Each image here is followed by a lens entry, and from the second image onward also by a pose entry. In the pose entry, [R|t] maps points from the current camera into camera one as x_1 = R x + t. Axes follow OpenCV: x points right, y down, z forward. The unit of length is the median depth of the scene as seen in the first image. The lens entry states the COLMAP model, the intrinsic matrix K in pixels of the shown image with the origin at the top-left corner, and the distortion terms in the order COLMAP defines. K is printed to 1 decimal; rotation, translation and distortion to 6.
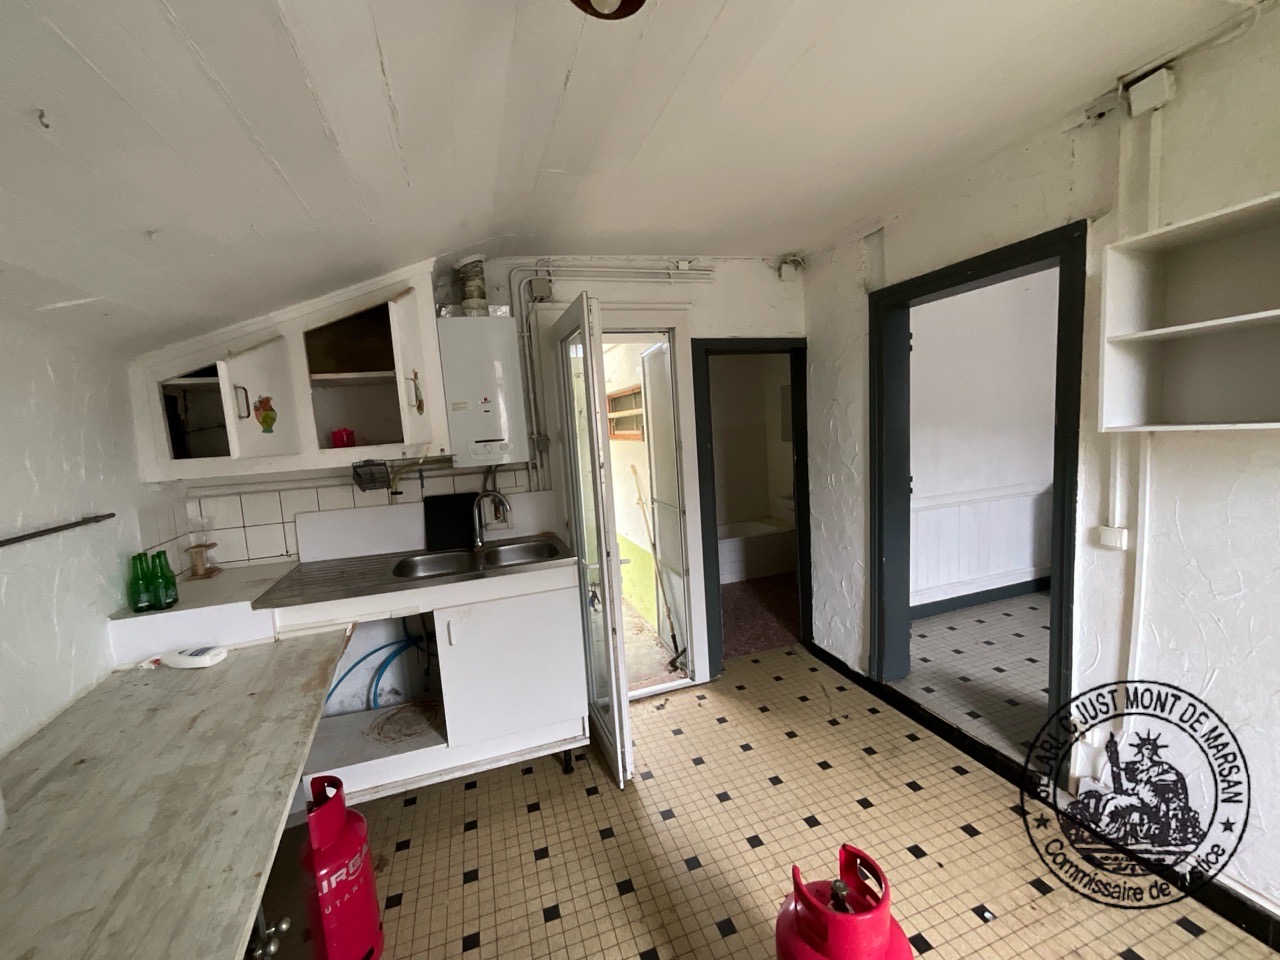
lens RADIAL K [[521.6, 0, 640.0], [0, 521.6, 480.0], [0, 0, 1]] dist [0.001063, 0.000888]
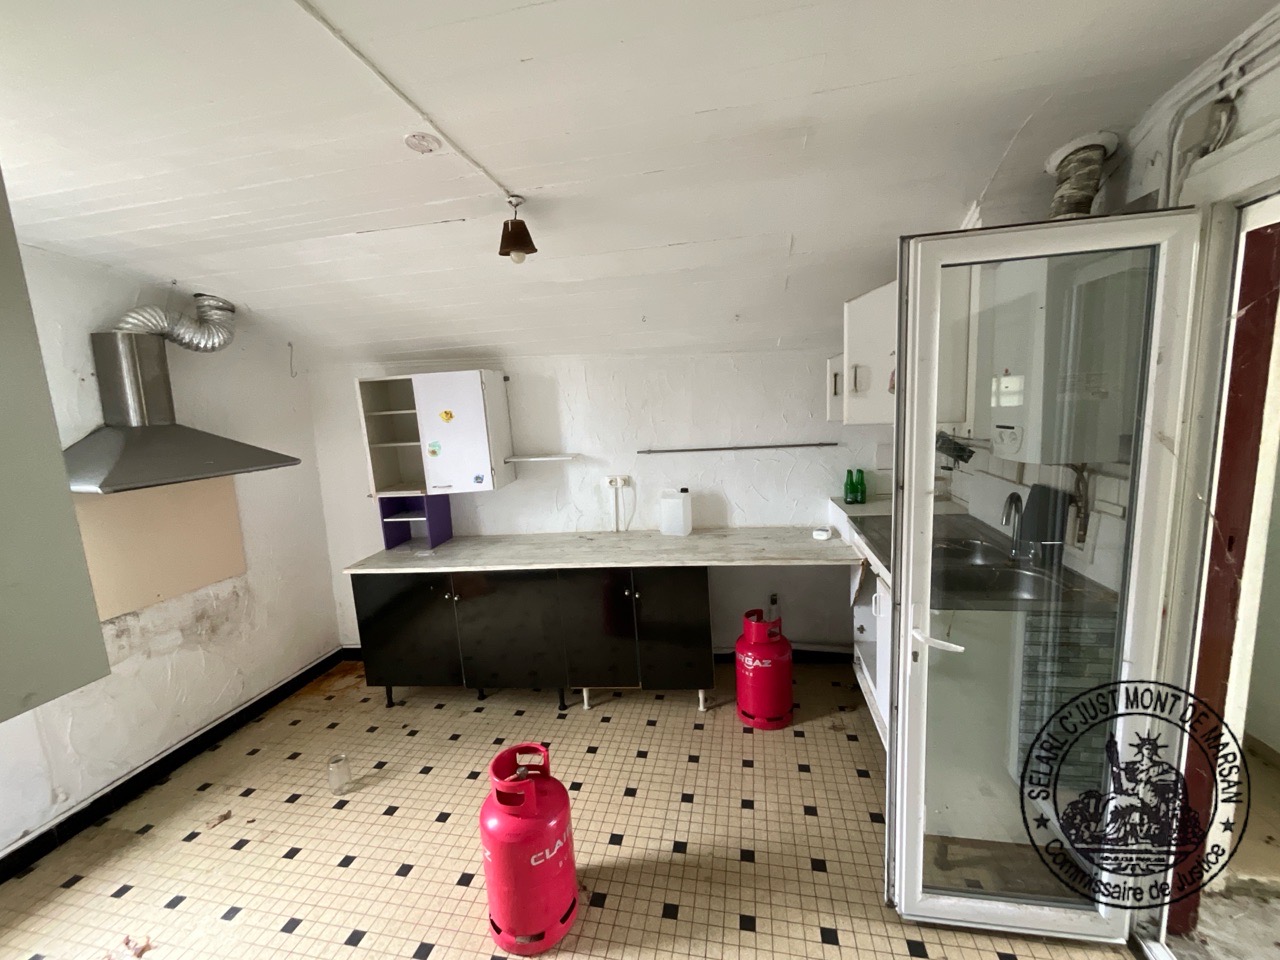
lens RADIAL K [[521.6, 0, 640.0], [0, 521.6, 480.0], [0, 0, 1]] dist [0.001063, 0.000888]
pose [[-0.501893, 0.215927, -0.837544, 0.792518], [-0.006349, 0.967391, 0.253207, -0.241110], [0.864907, 0.132400, -0.484156, 1.179096]]
